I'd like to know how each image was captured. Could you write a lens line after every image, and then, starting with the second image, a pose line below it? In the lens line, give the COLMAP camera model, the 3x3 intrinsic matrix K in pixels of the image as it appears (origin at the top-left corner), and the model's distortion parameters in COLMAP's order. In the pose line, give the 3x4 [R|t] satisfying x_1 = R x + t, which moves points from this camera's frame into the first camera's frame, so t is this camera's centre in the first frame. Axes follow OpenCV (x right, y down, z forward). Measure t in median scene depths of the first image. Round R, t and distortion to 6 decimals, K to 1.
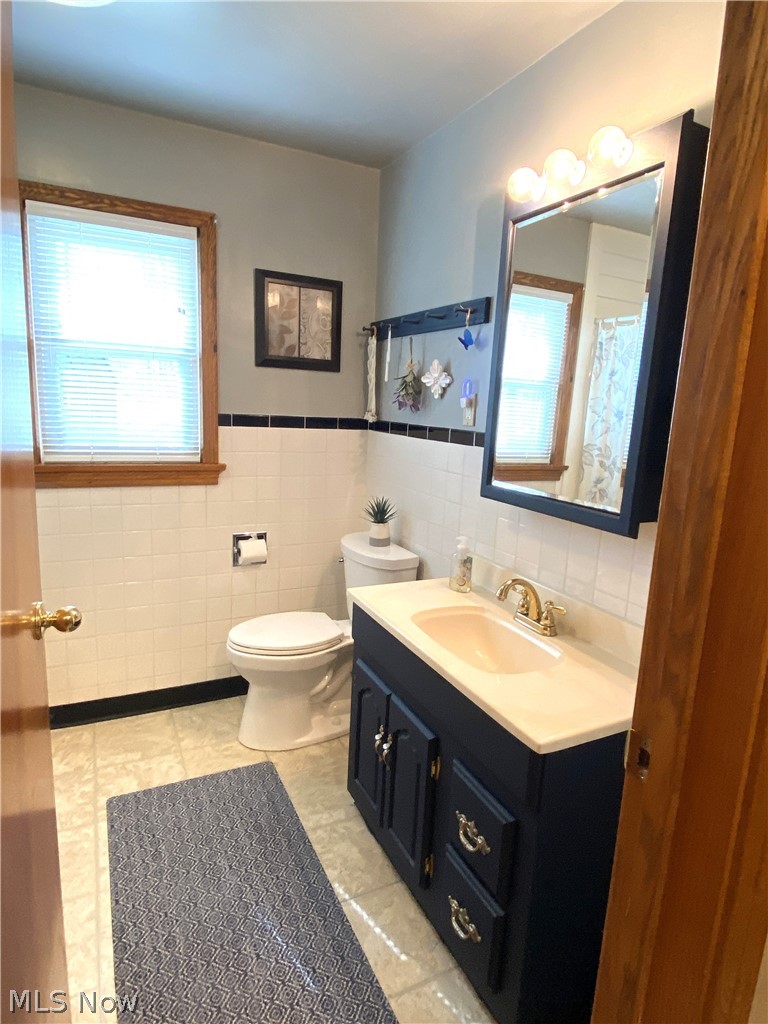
lens RADIAL K [[588.4, 0, 384.0], [0, 588.4, 512.0], [0, 0, 1]] dist [0.059902, -0.063662]
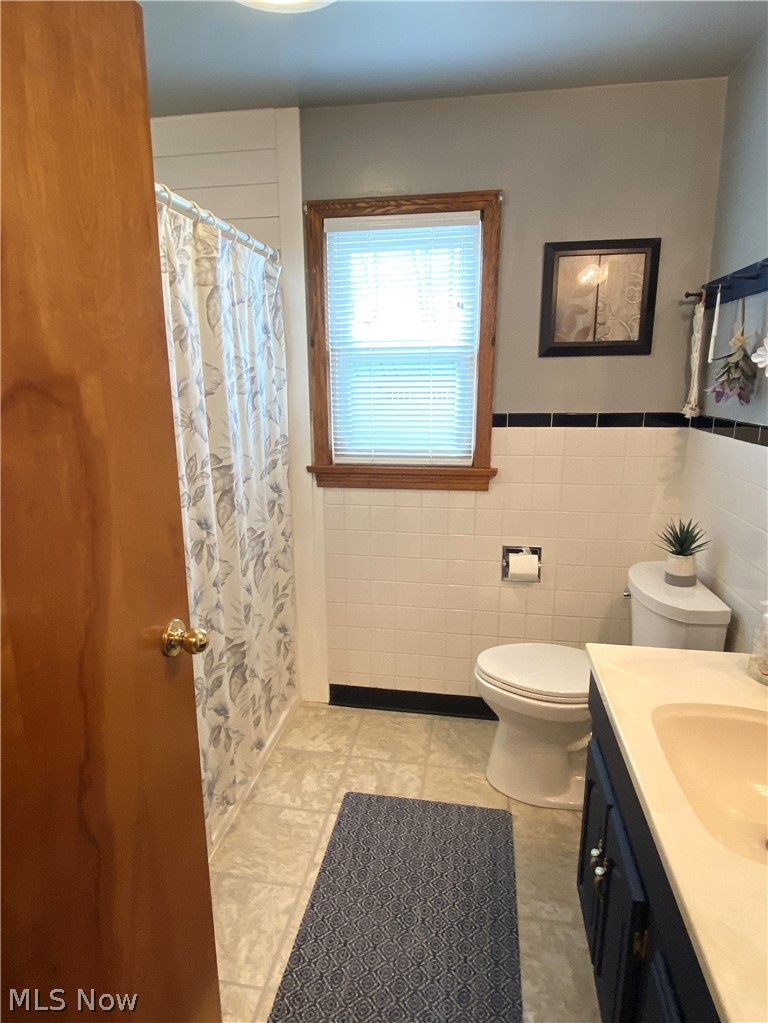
lens RADIAL K [[587.8, 0, 384.0], [0, 587.8, 511.5], [0, 0, 1]] dist [0.059902, -0.063662]
pose [[0.806741, 0.078882, -0.585616, 0.130538], [-0.063730, 0.996884, 0.046485, -0.048189], [0.587458, -0.000180, 0.809255, 0.170137]]
